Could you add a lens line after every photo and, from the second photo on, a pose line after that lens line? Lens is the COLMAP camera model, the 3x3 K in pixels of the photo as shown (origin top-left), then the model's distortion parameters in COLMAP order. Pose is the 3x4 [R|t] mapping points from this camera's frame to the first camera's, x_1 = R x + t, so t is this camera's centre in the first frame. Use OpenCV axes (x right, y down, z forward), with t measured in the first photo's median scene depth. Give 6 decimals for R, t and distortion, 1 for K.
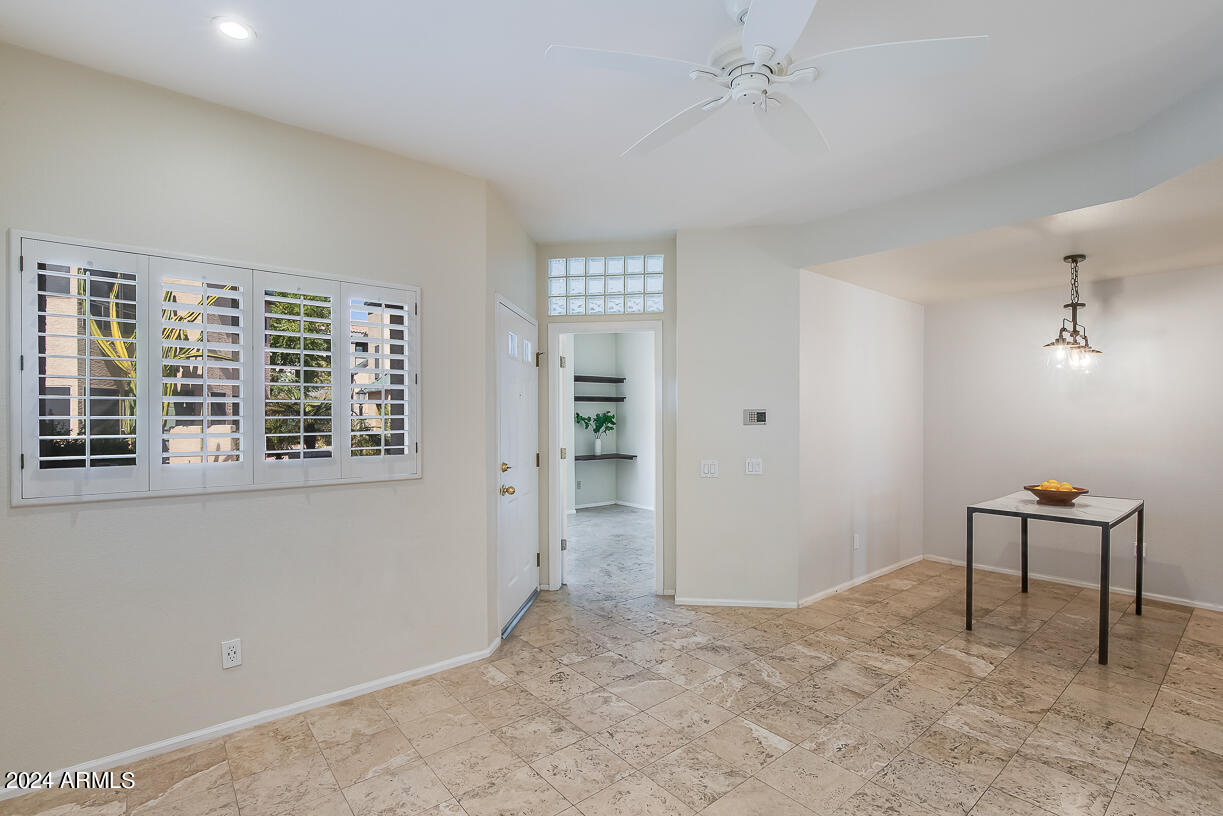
lens RADIAL K [[568.0, 0, 614.8], [0, 568.0, 424.3], [0, 0, 1]] dist [-0.018935, 0.000333]
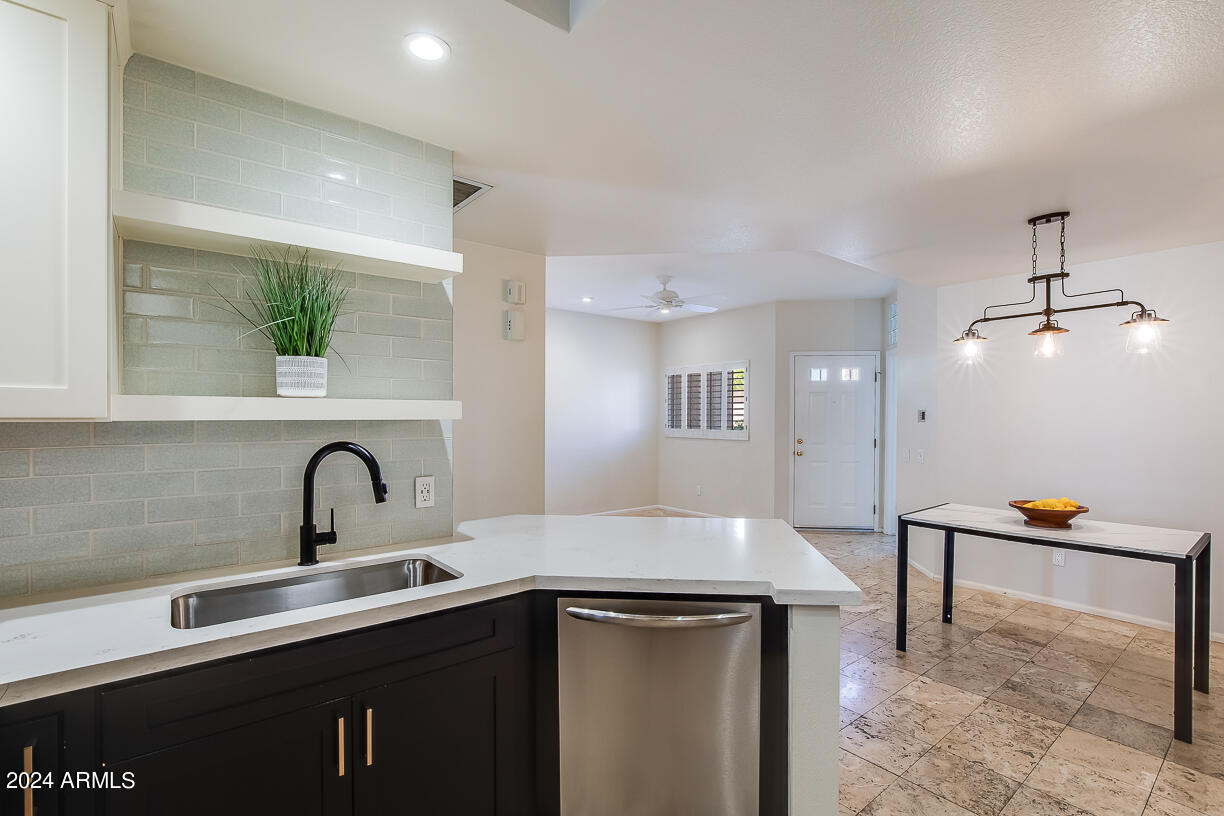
lens RADIAL K [[559.5, 0, 610.0], [0, 559.5, 415.0], [0, 0, 1]] dist [-0.026234, 0.010306]
pose [[-0.025848, 0.005249, -0.999652, 1.637702], [-0.011149, 0.999923, 0.005539, -0.014862], [0.999604, 0.011288, -0.025787, 0.399604]]
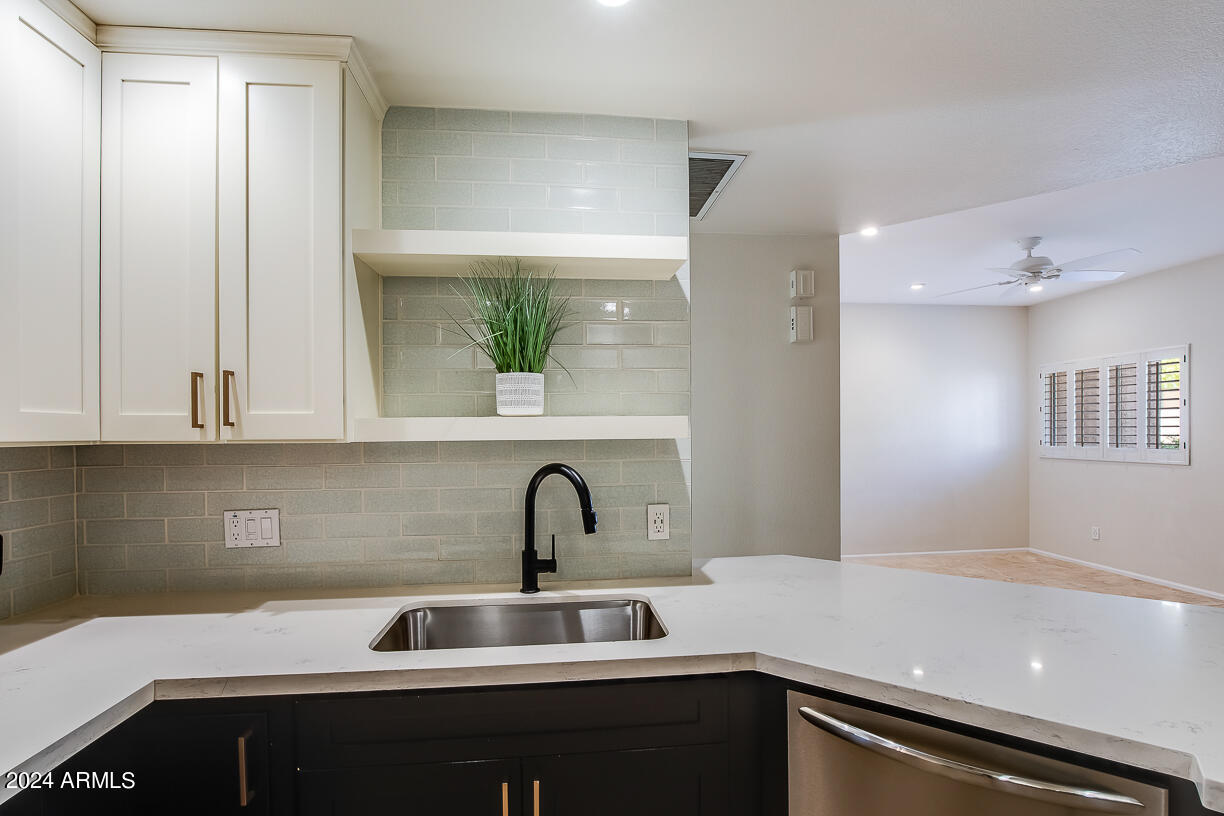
lens RADIAL K [[571.3, 0, 612.6], [0, 571.3, 434.1], [0, 0, 1]] dist [-0.021126, 0.001307]
pose [[-0.559432, 0.014203, -0.828755, 1.511085], [0.004400, 0.999890, 0.014166, -0.015960], [0.828865, 0.004279, -0.559433, 0.446899]]
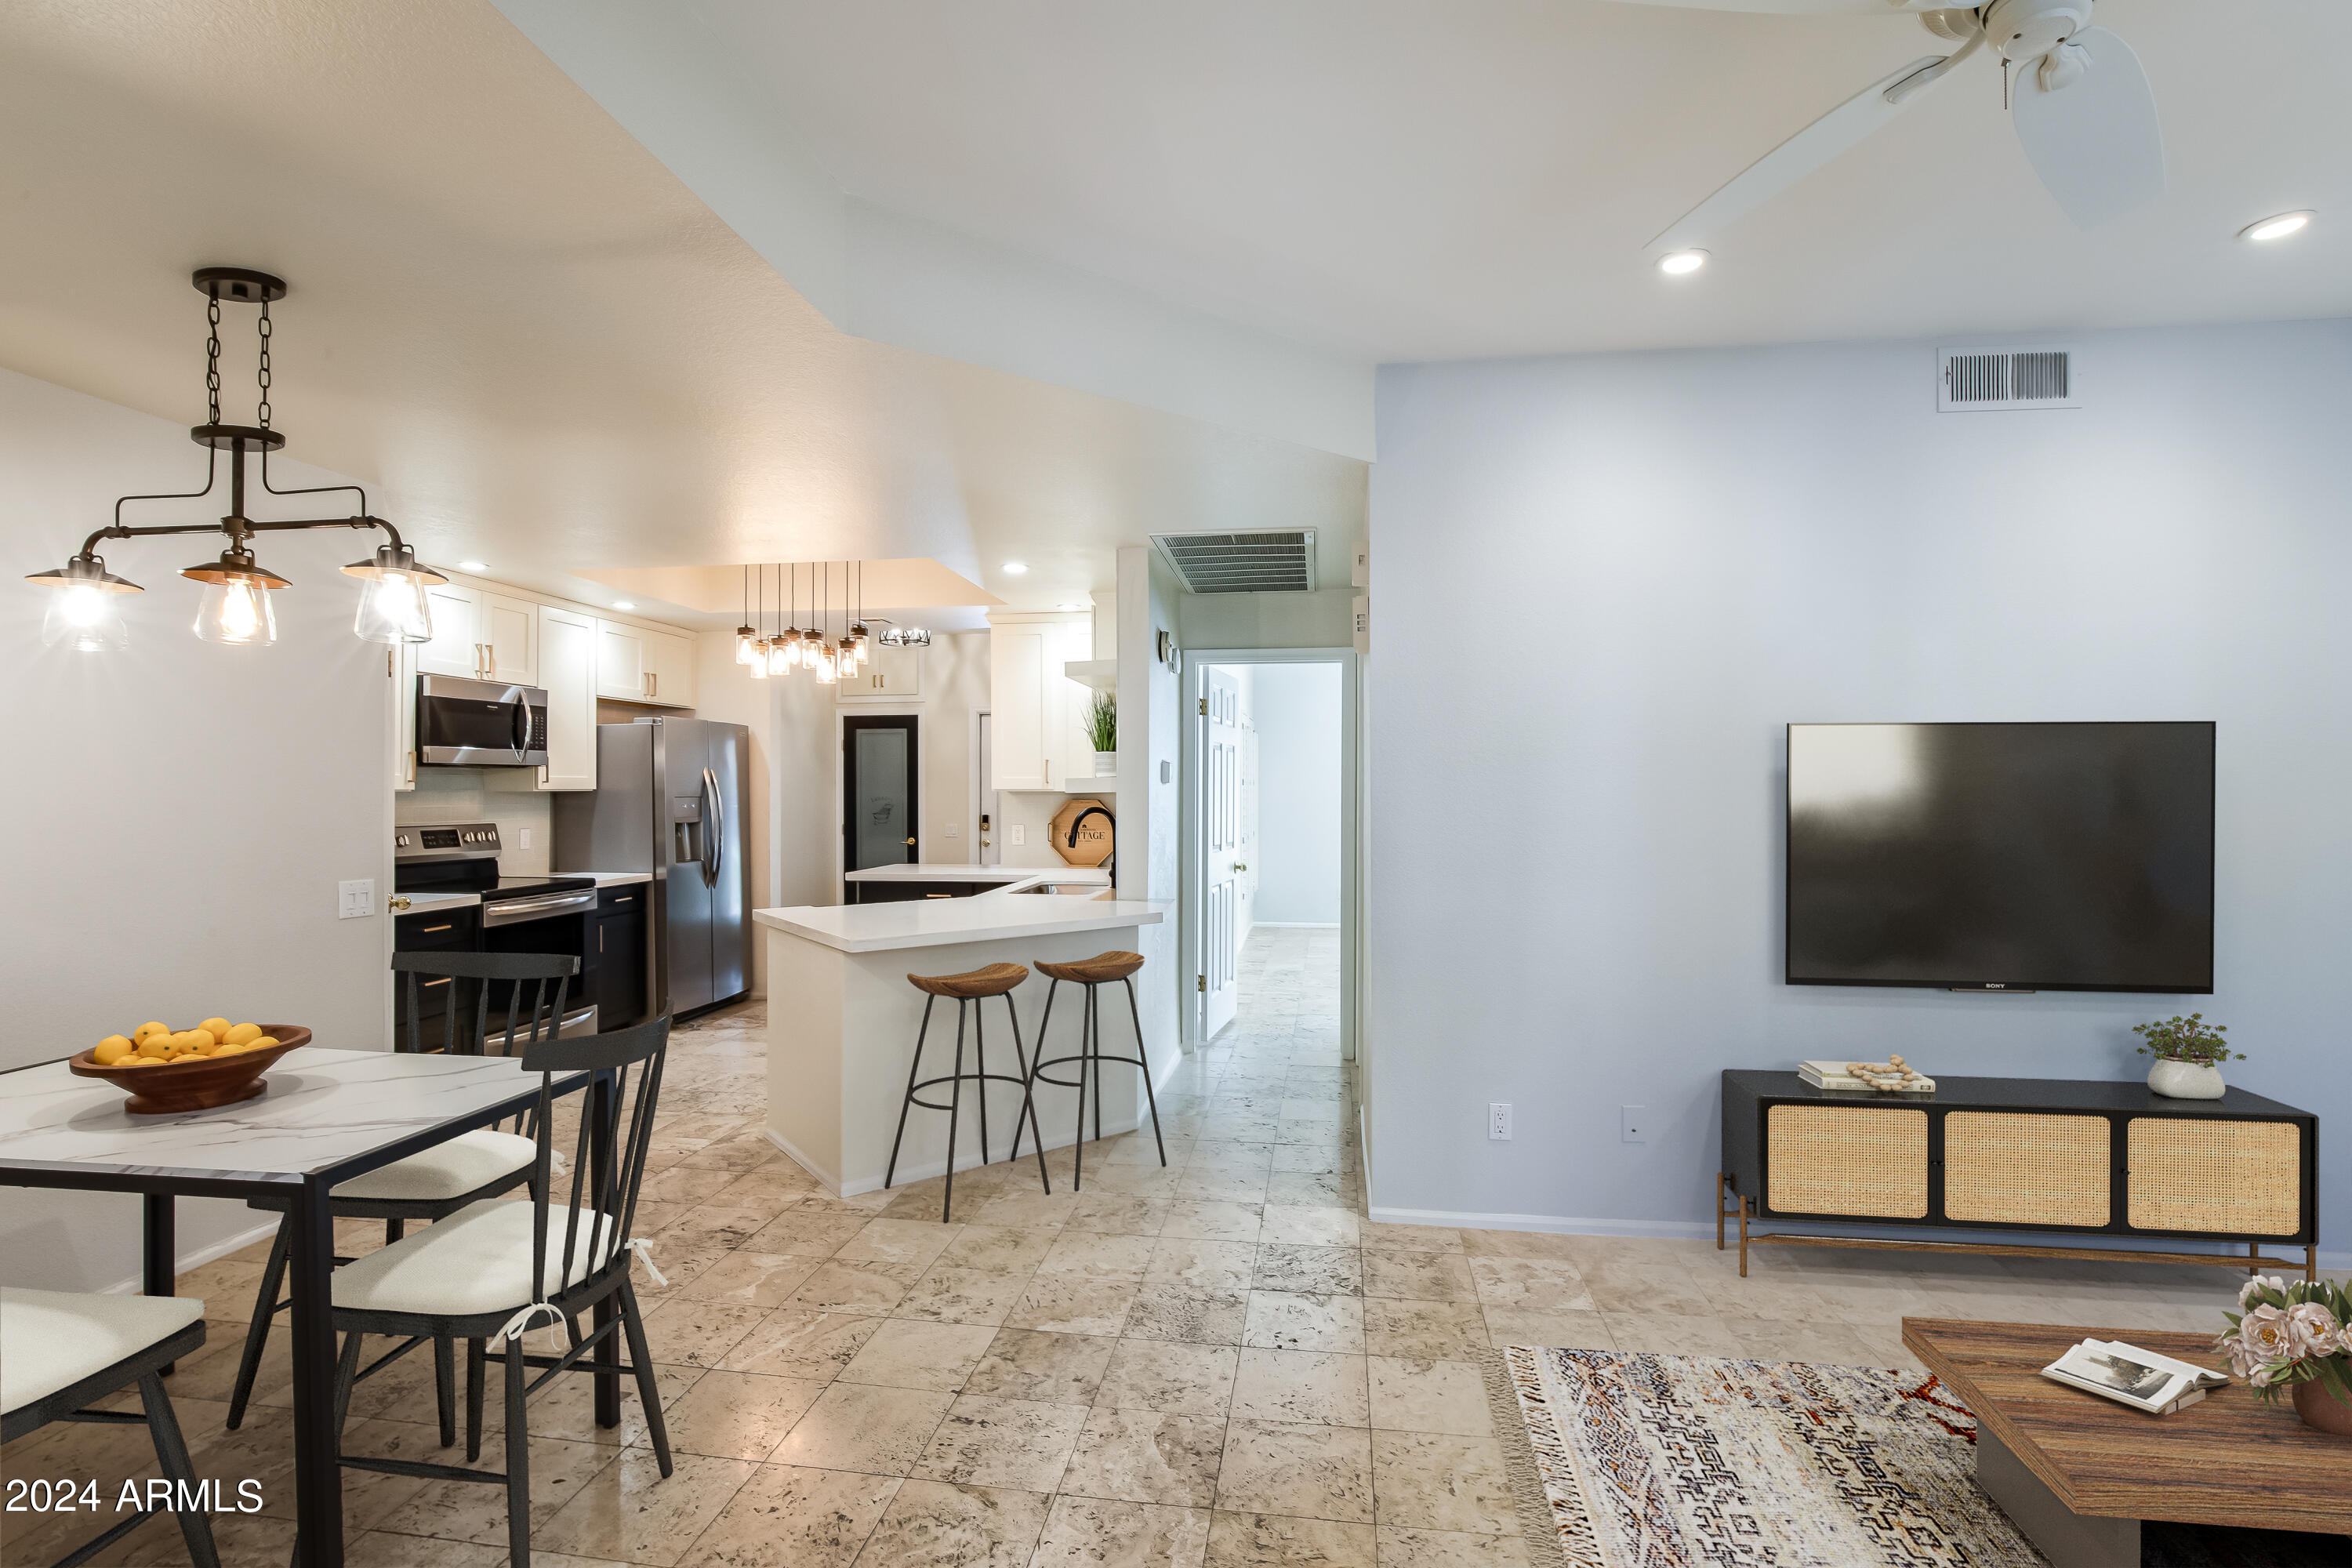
lens RADIAL K [[1075.7, 0, 1172.7], [0, 1075.7, 792.1], [0, 0, 1]] dist [-0.015809, 0.000102]
pose [[-0.666964, 0.001875, 0.745087, 0.041137], [0.011846, 0.999897, 0.008088, -0.015666], [-0.744996, 0.014221, -0.666918, 1.014213]]
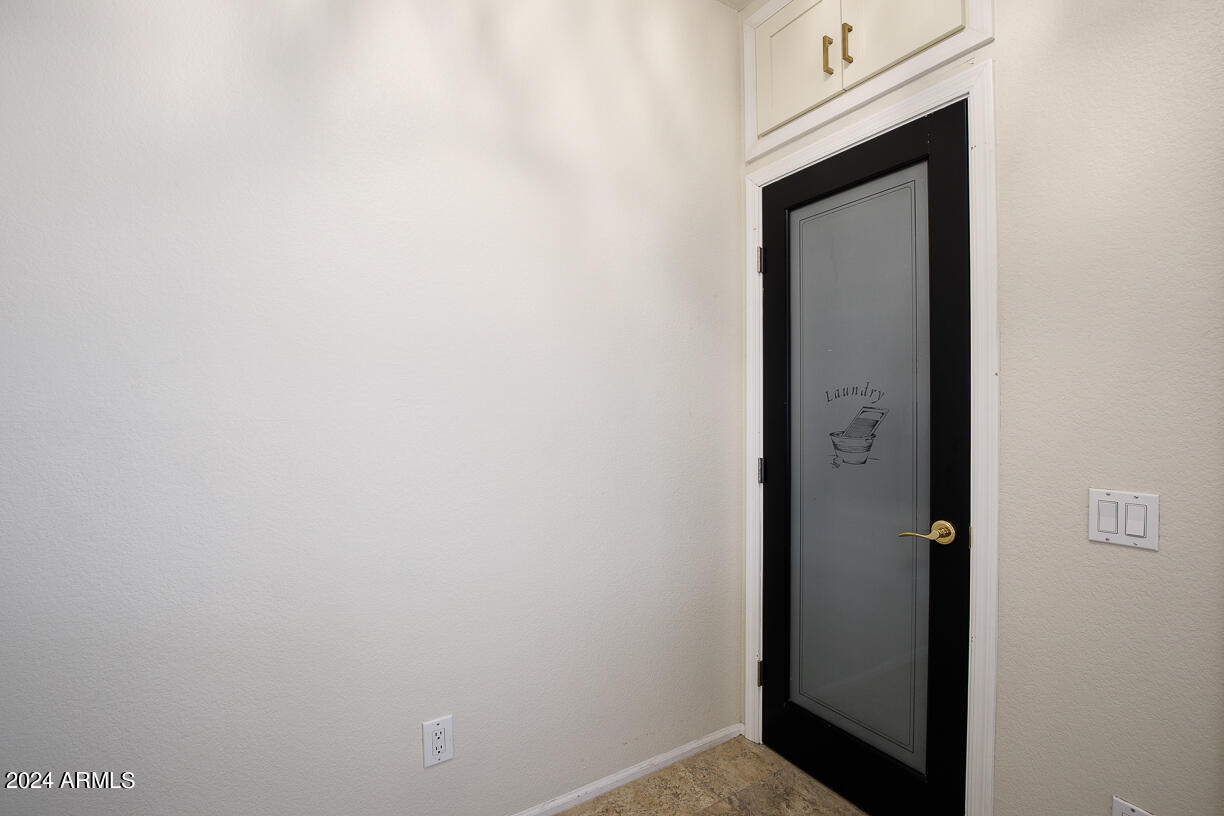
lens RADIAL K [[559.7, 0, 615.9], [0, 559.7, 412.1], [0, 0, 1]] dist [-0.025014, 0.000158]
pose [[0.126620, -0.005667, 0.991935, 2.019261], [0.013526, 0.999901, 0.003985, 0.025872], [-0.991859, 0.012913, 0.126684, -0.089794]]
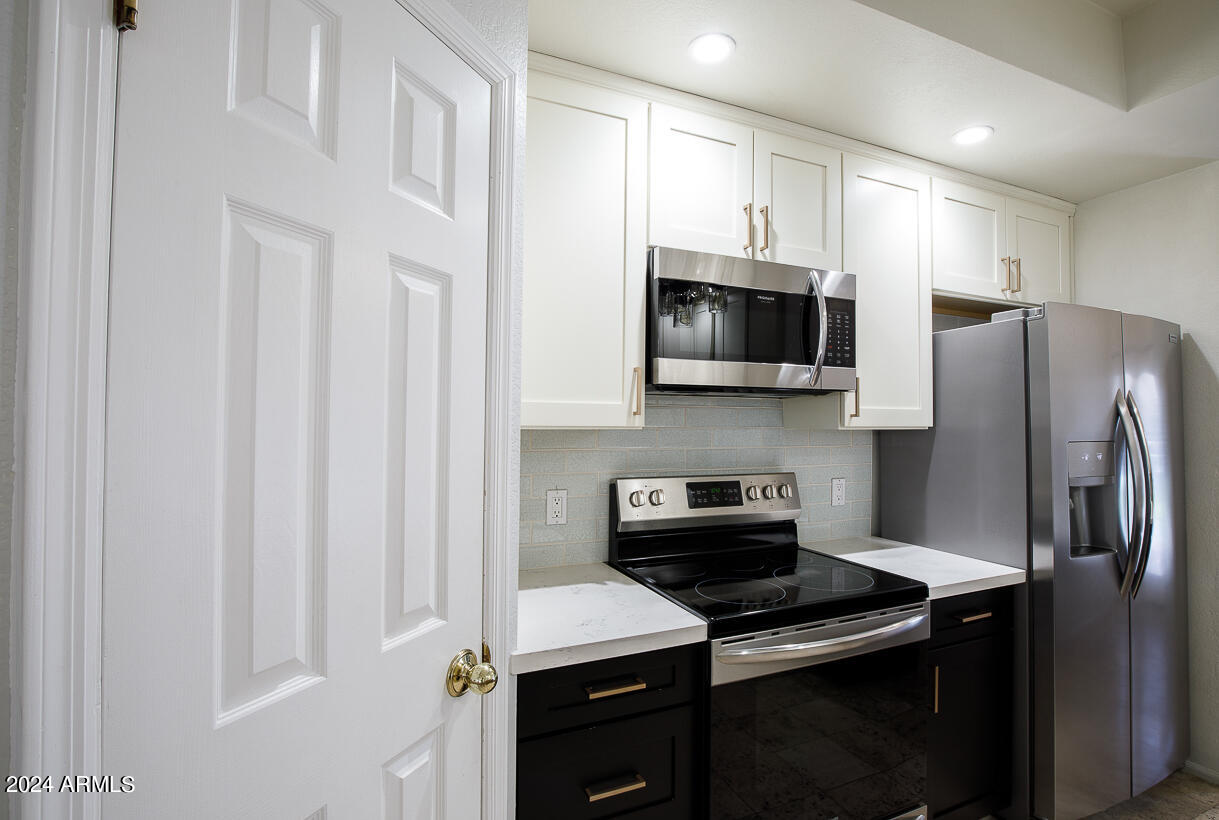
lens RADIAL K [[574.0, 0, 609.5], [0, 574.0, 410.0], [0, 0, 1]] dist [-0.032959, 0.000212]
pose [[0.289010, 0.027088, 0.956943, 1.220480], [0.003993, 0.999557, -0.029500, -0.019043], [-0.957318, 0.012347, 0.288774, 0.721307]]
